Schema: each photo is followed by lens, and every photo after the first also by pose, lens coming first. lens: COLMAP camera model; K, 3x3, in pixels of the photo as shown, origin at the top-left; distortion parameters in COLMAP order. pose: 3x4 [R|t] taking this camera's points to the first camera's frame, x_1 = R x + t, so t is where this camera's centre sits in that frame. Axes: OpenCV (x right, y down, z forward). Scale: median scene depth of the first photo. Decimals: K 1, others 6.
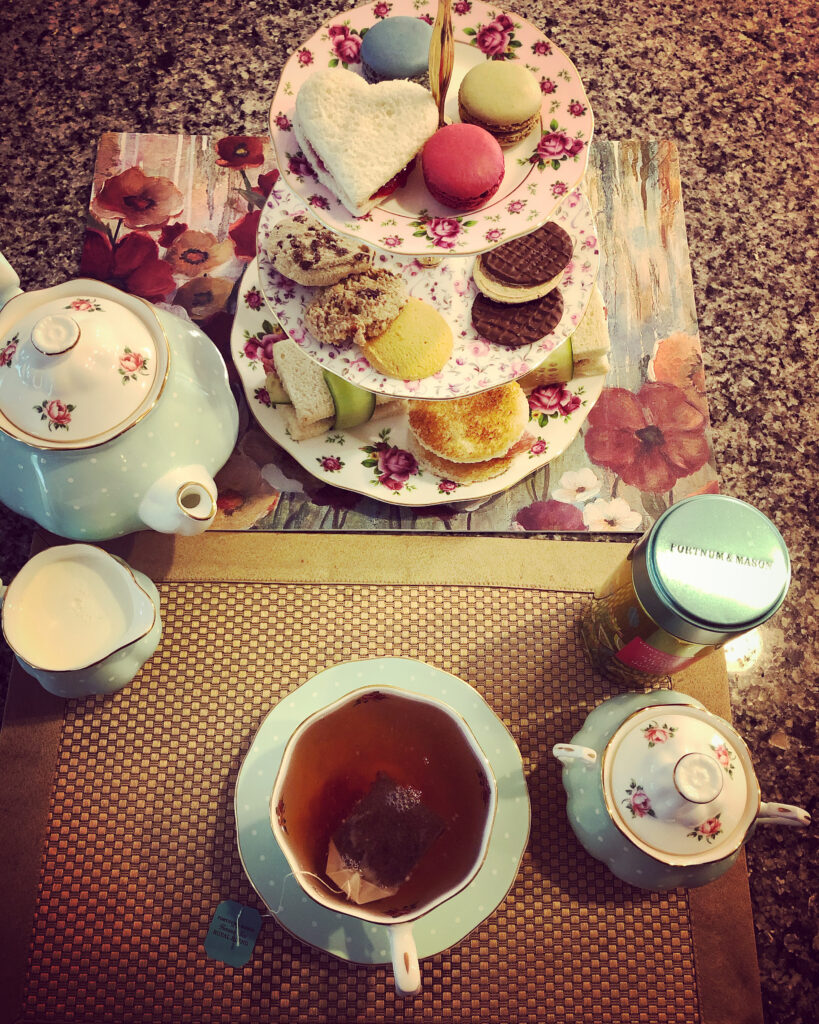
lens RADIAL K [[950.5, 0, 409.5], [0, 950.5, 512.0], [0, 0, 1]] dist [0.020931, -0.010025]
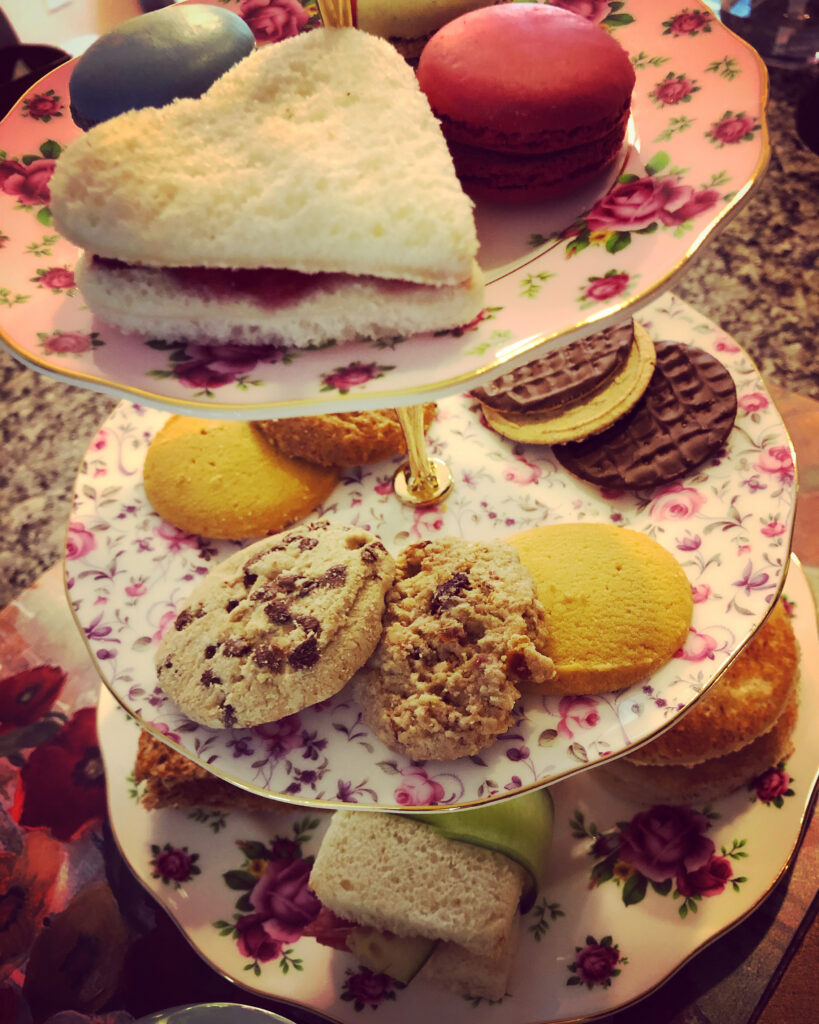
lens RADIAL K [[950.5, 0, 409.5], [0, 950.5, 512.0], [0, 0, 1]] dist [0.020931, -0.010025]
pose [[0.625986, -0.669622, 0.399684, -0.188873], [0.771380, 0.606953, -0.191261, -0.173656], [-0.114517, 0.428035, 0.896478, 0.571512]]
